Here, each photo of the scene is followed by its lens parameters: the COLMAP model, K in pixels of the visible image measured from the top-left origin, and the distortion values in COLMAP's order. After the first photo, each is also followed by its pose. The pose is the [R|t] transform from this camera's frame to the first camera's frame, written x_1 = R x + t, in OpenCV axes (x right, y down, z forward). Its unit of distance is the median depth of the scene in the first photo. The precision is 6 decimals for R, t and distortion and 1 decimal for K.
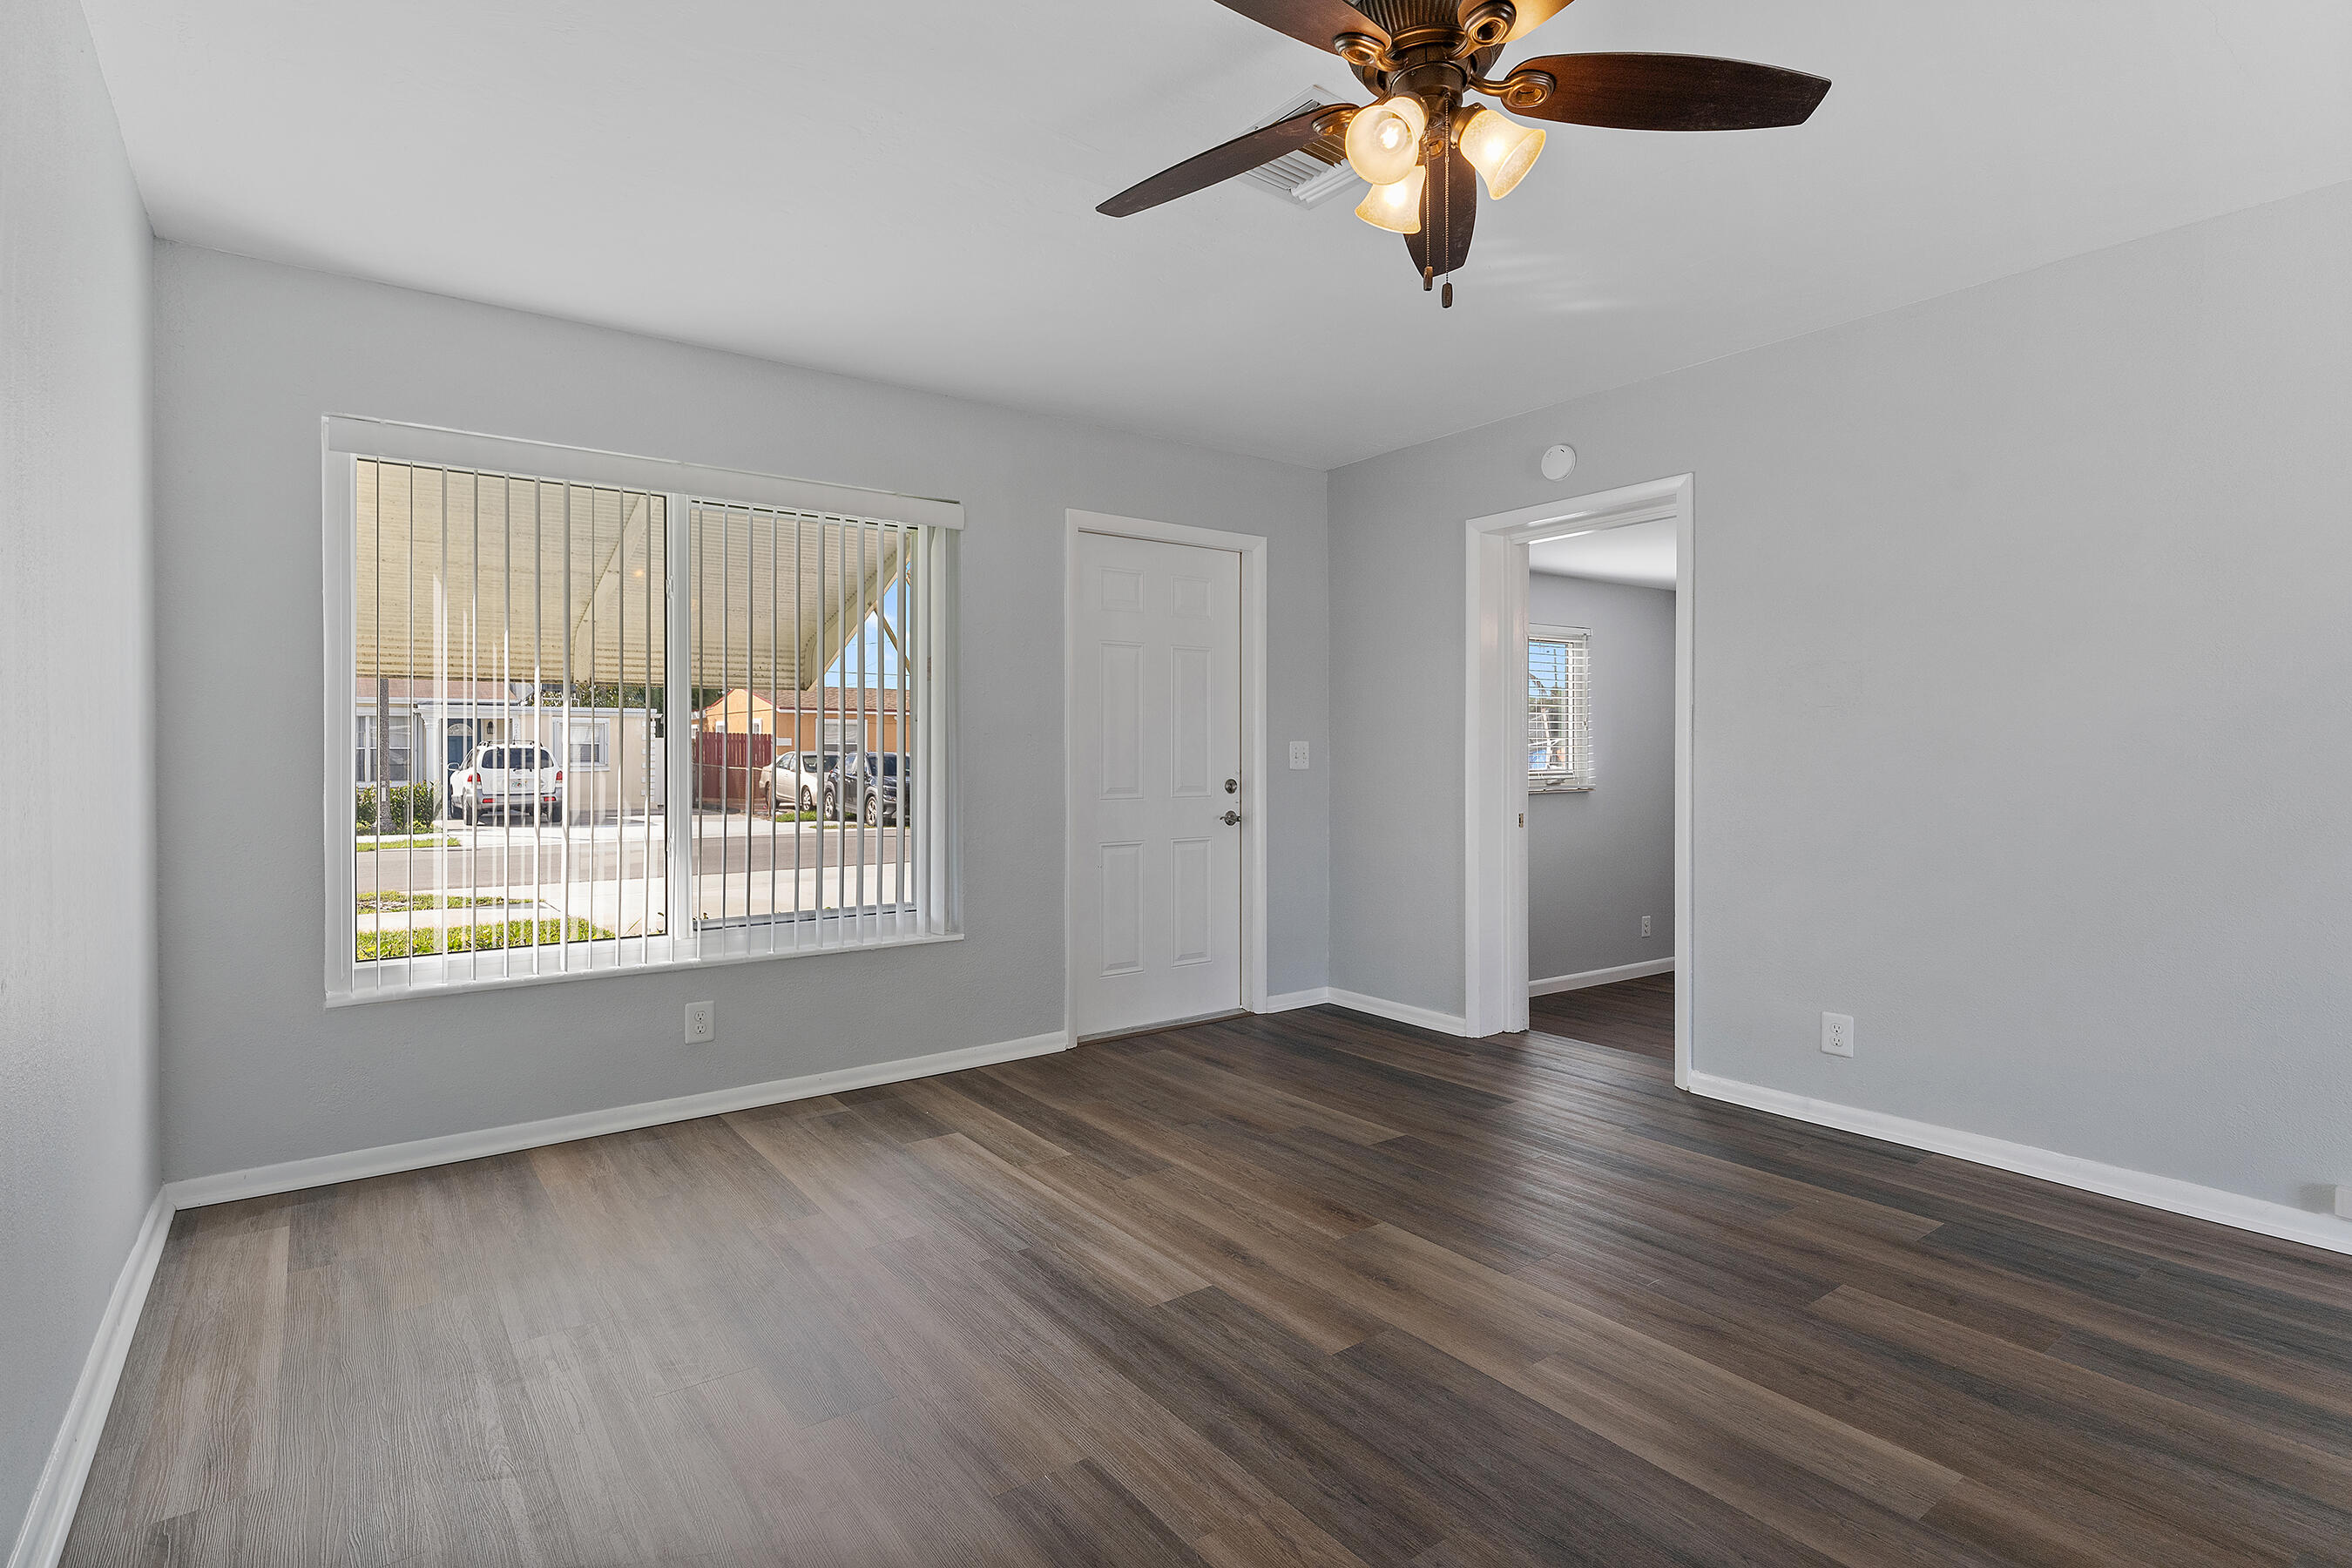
lens RADIAL K [[1170.8, 0, 1176.0], [0, 1170.8, 784.0], [0, 0, 1]] dist [0.000877, 0.000143]
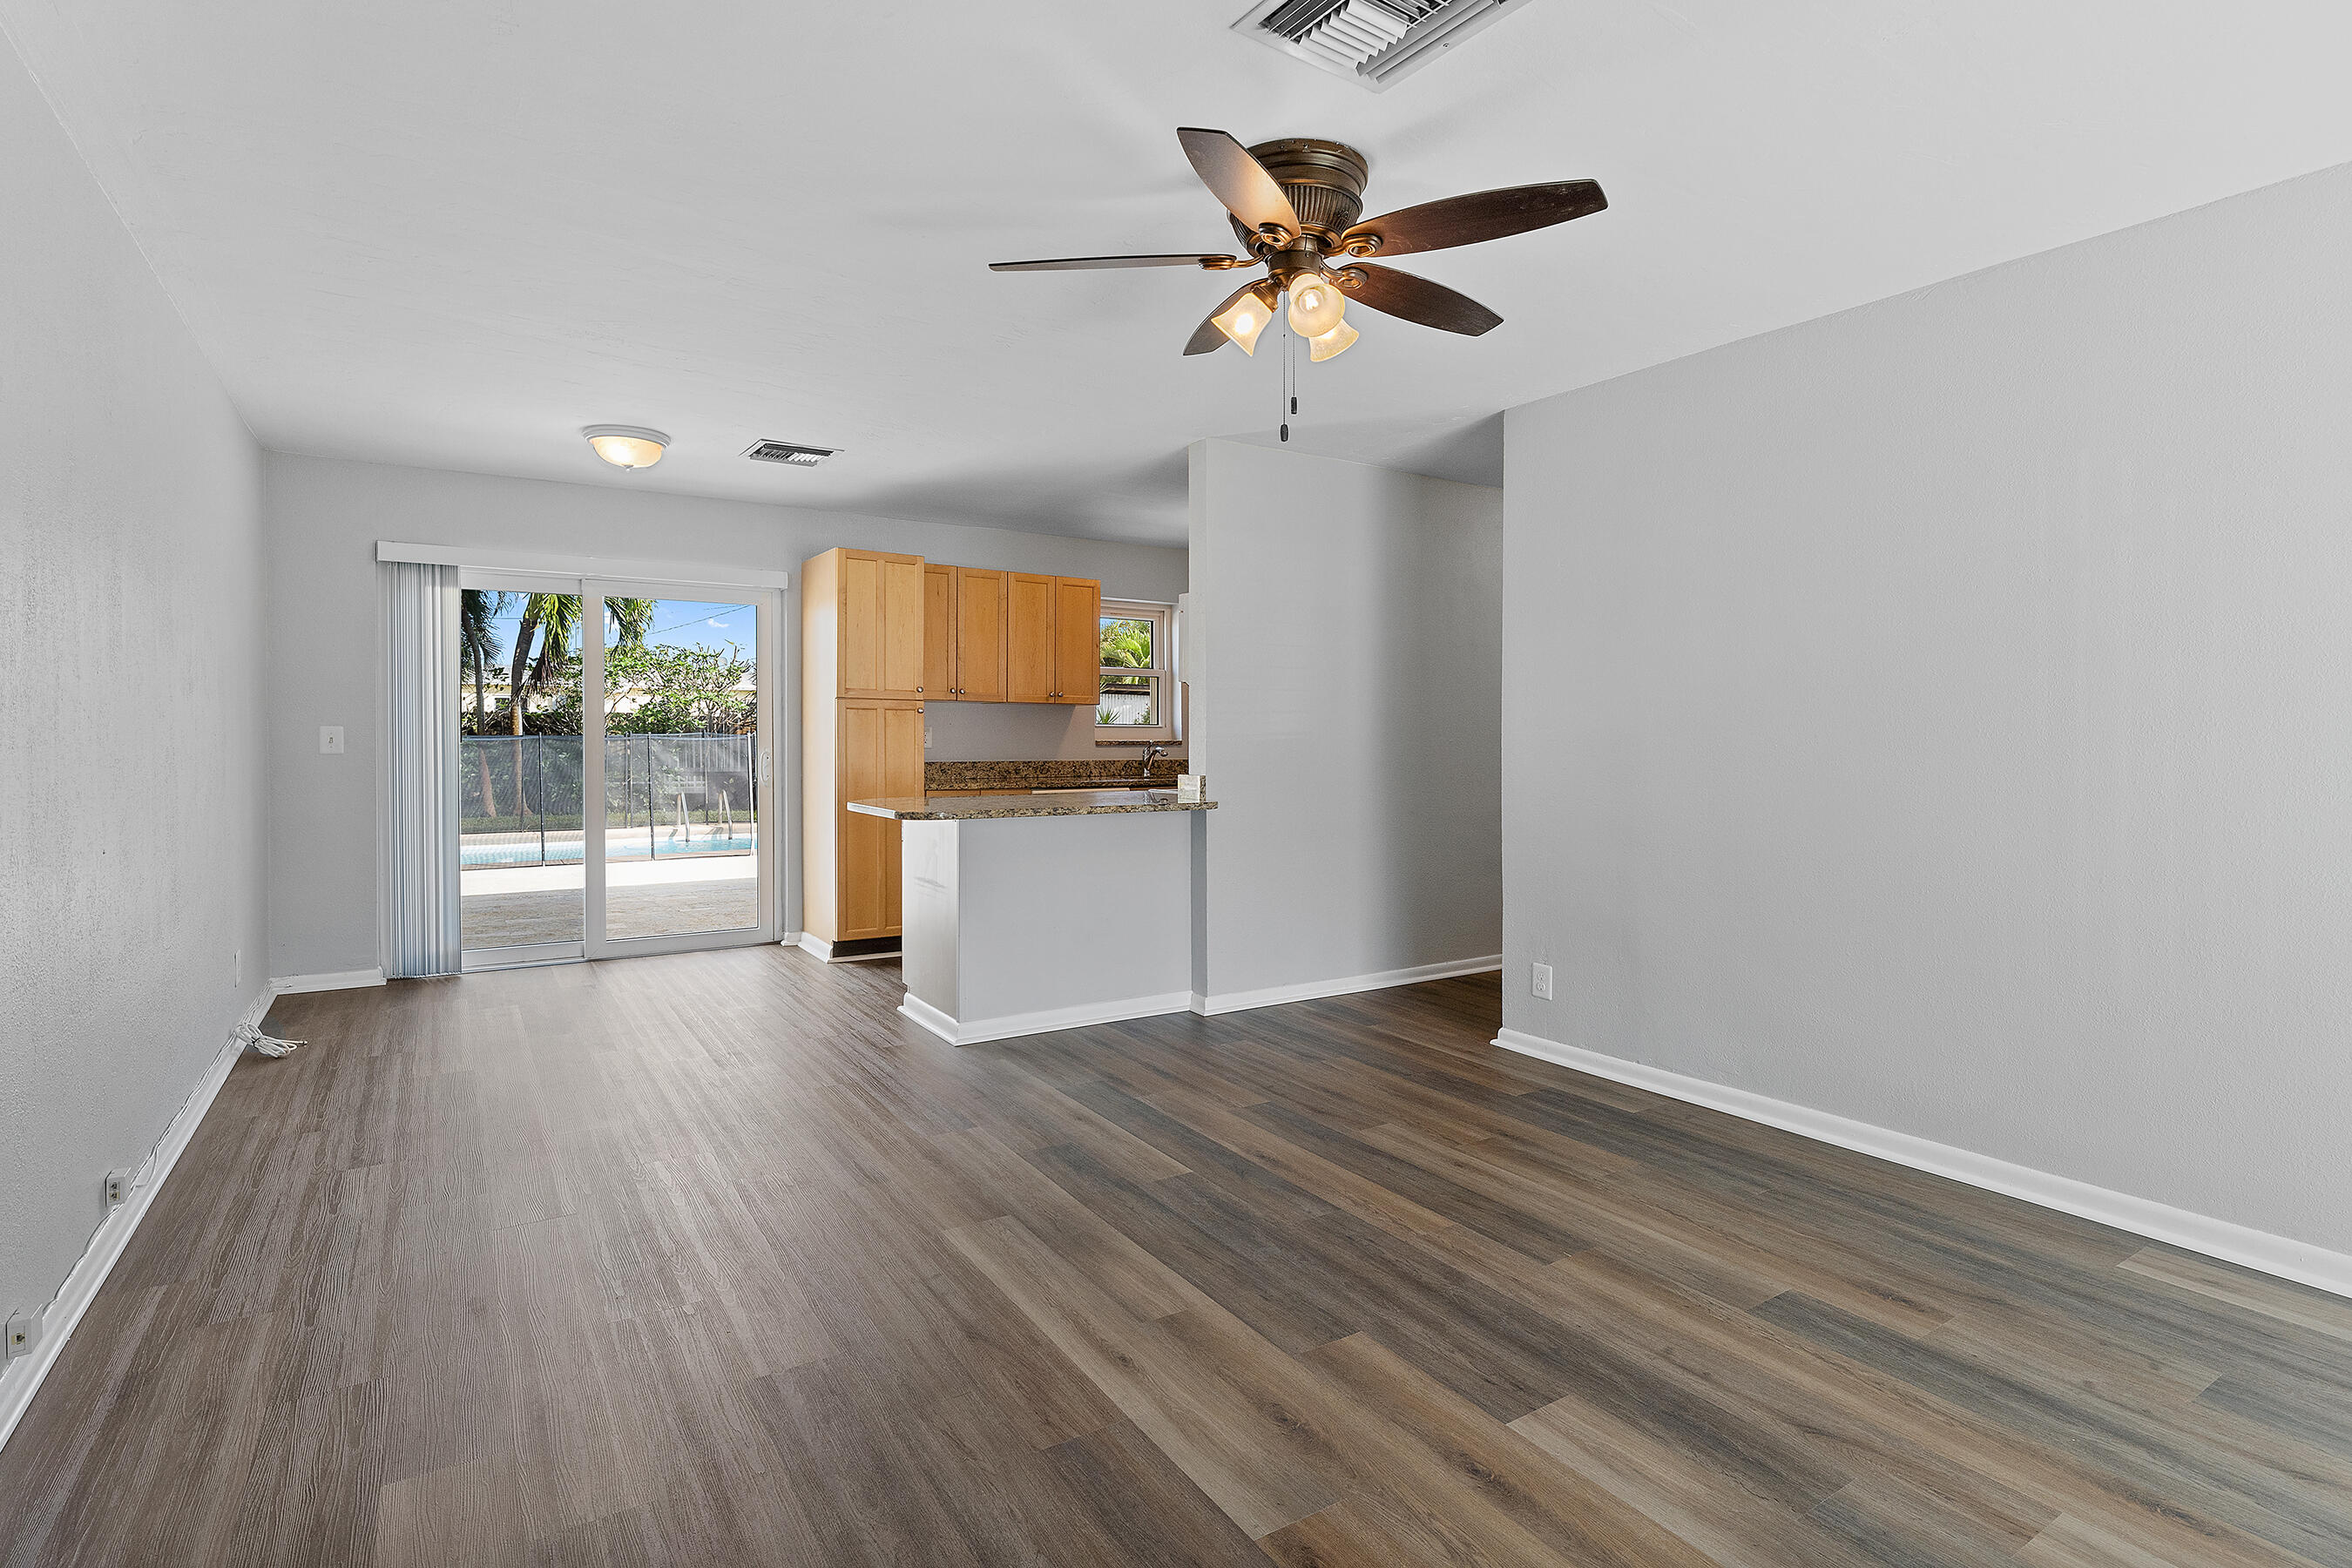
lens RADIAL K [[1119.5, 0, 1179.9], [0, 1119.5, 743.5], [0, 0, 1]] dist [-0.002985, -0.000313]
pose [[-0.997419, -0.003513, 0.071715, 0.191627], [-0.000700, 0.999231, 0.039213, -0.062052], [-0.071798, 0.039062, -0.996654, 1.693076]]
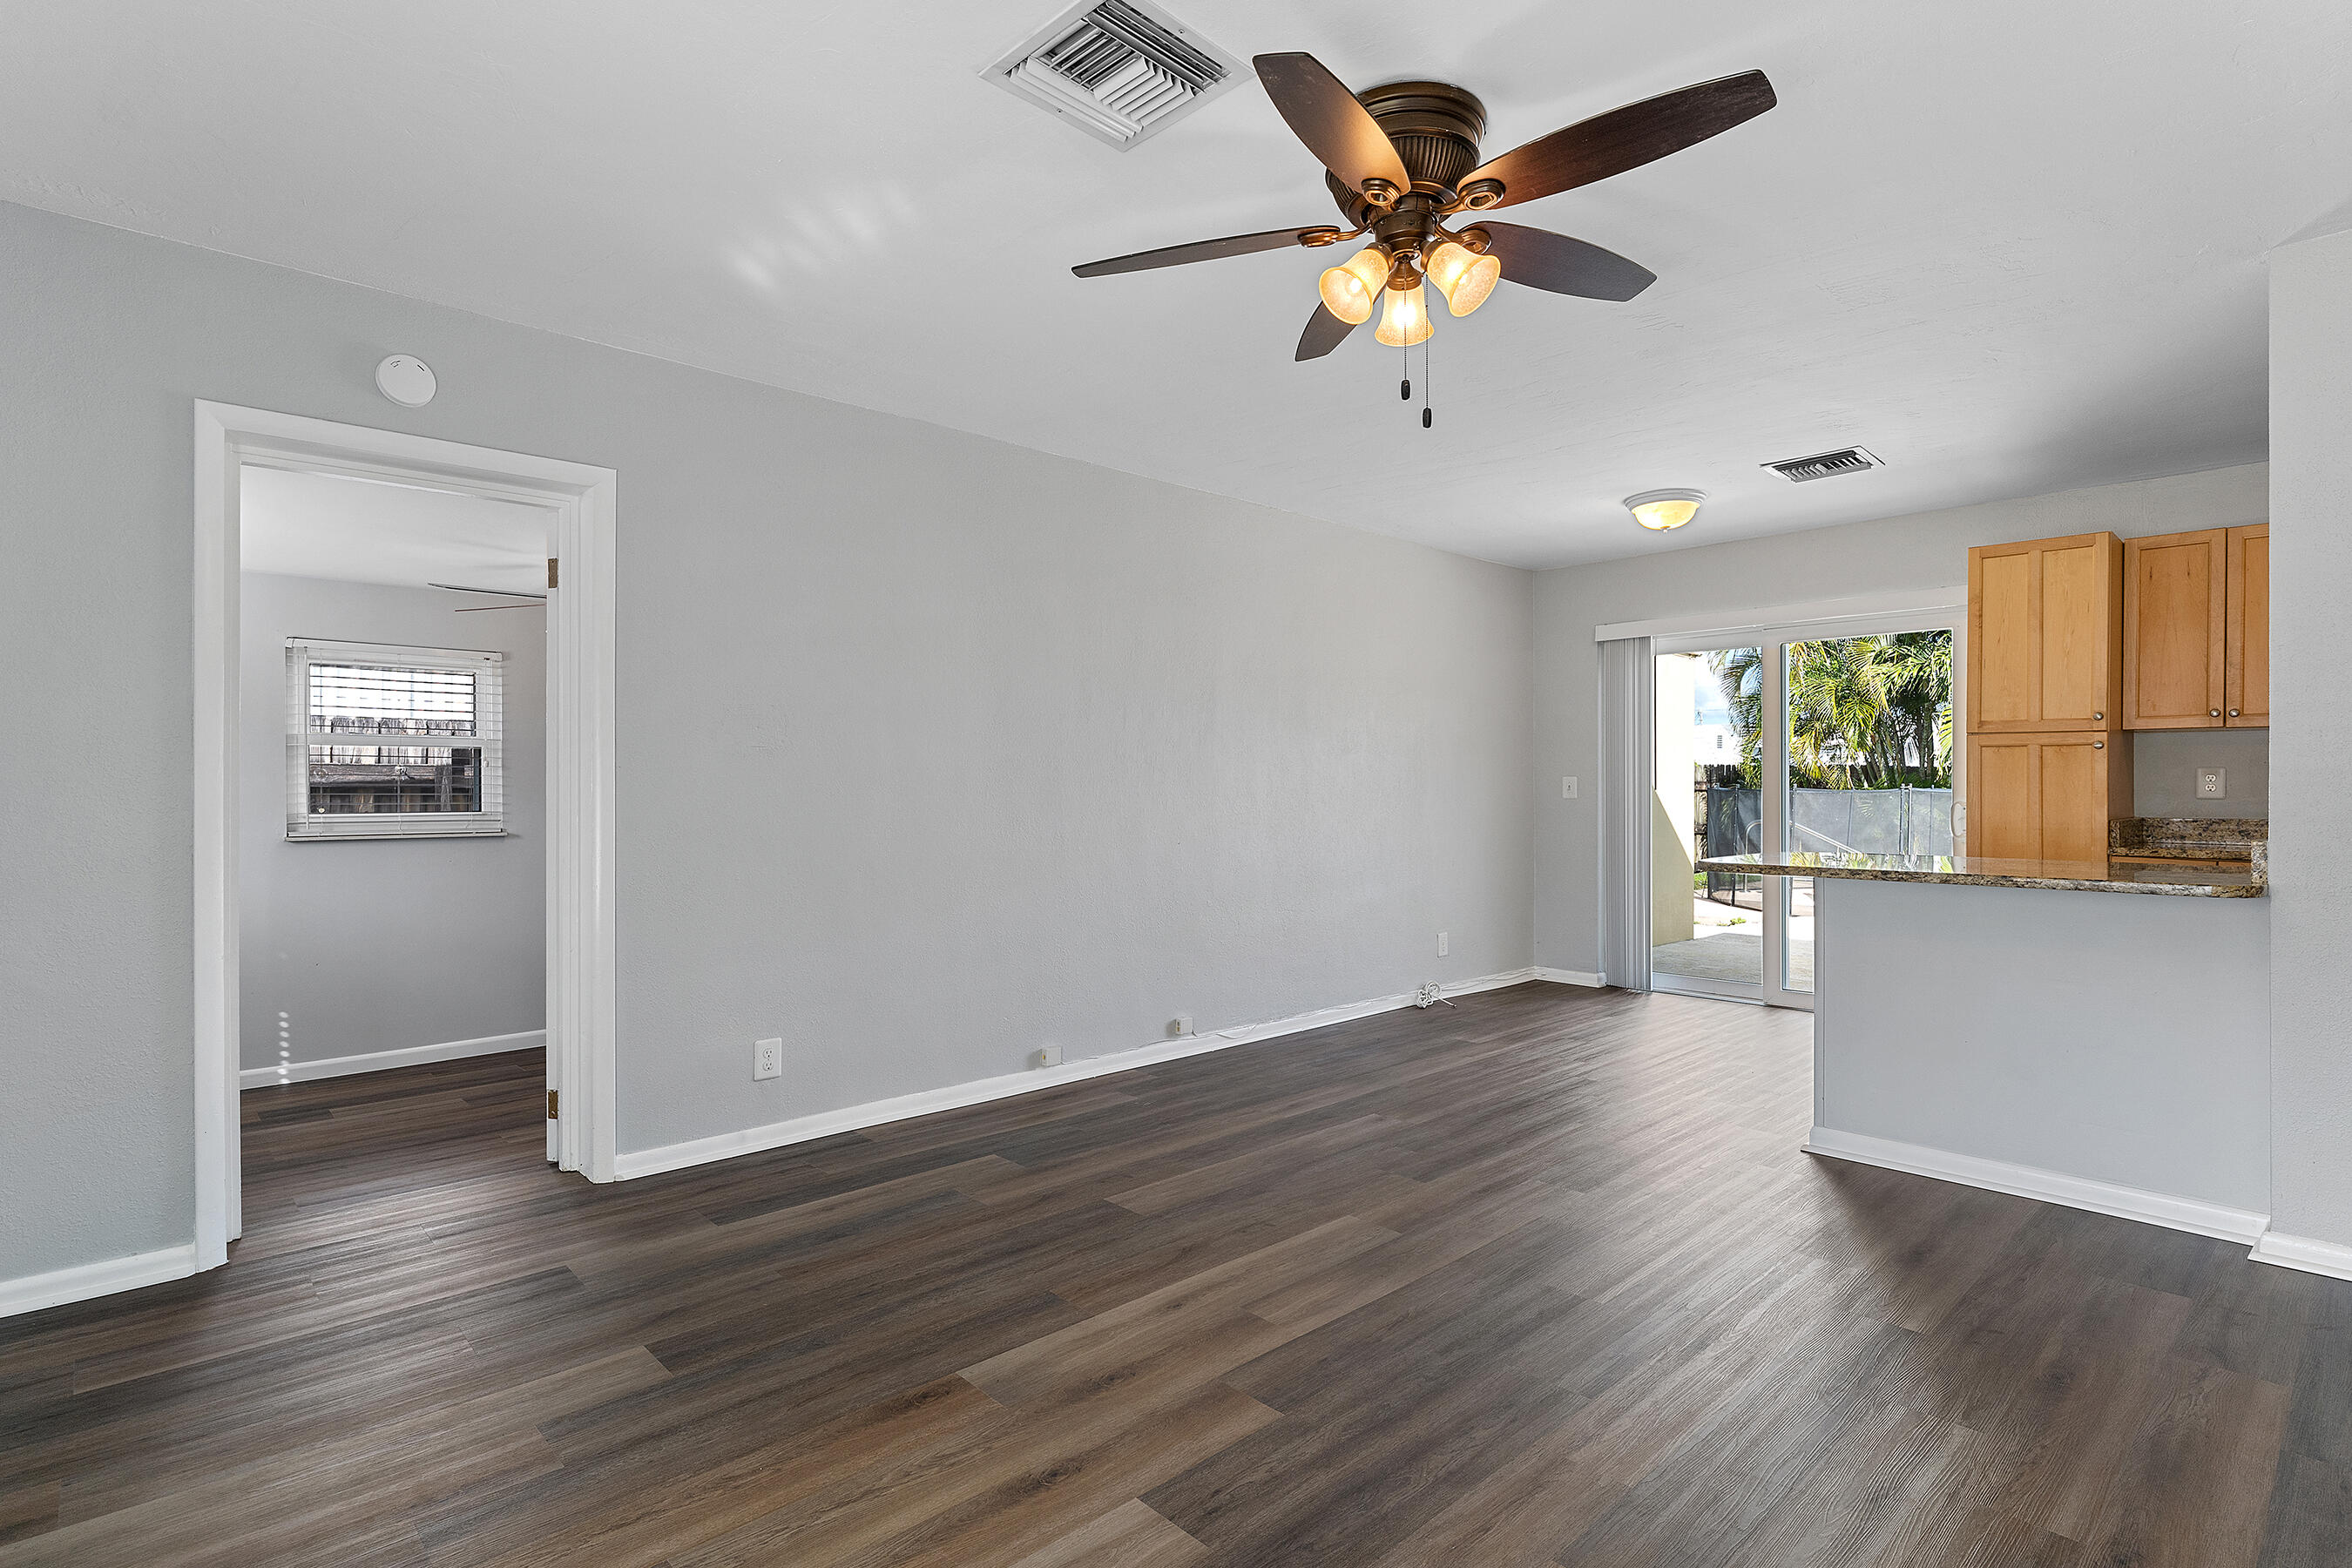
lens RADIAL K [[1170.8, 0, 1176.0], [0, 1170.8, 784.0], [0, 0, 1]] dist [0.000877, 0.000143]
pose [[-0.113658, 0.003916, 0.993512, -0.690110], [0.031785, 0.999495, -0.000303, -0.024724], [-0.993011, 0.031544, -0.113725, 1.008521]]
